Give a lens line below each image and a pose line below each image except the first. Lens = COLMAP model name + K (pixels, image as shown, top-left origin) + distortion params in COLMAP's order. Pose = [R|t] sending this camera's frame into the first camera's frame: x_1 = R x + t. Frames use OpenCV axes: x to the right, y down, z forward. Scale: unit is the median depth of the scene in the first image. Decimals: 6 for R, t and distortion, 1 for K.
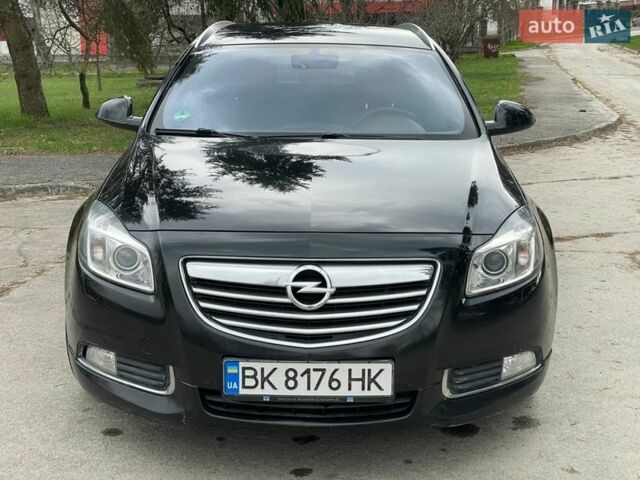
lens RADIAL K [[939.0, 0, 321.7], [0, 939.0, 242.5], [0, 0, 1]] dist [0.203619, 0.000000]
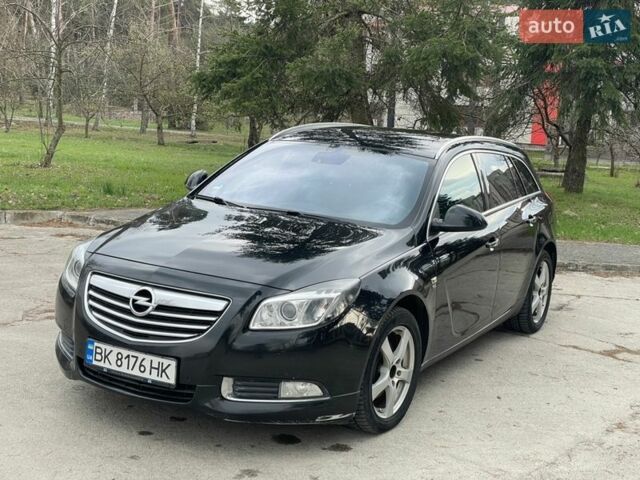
lens RADIAL K [[939.0, 0, 320.7], [0, 939.0, 239.2], [0, 0, 1]] dist [0.203619, 0.000000]
pose [[0.881765, 0.132489, -0.452700, 0.900631], [-0.174530, 0.983268, -0.052180, -0.019473], [0.438212, 0.125020, 0.890135, -0.220788]]
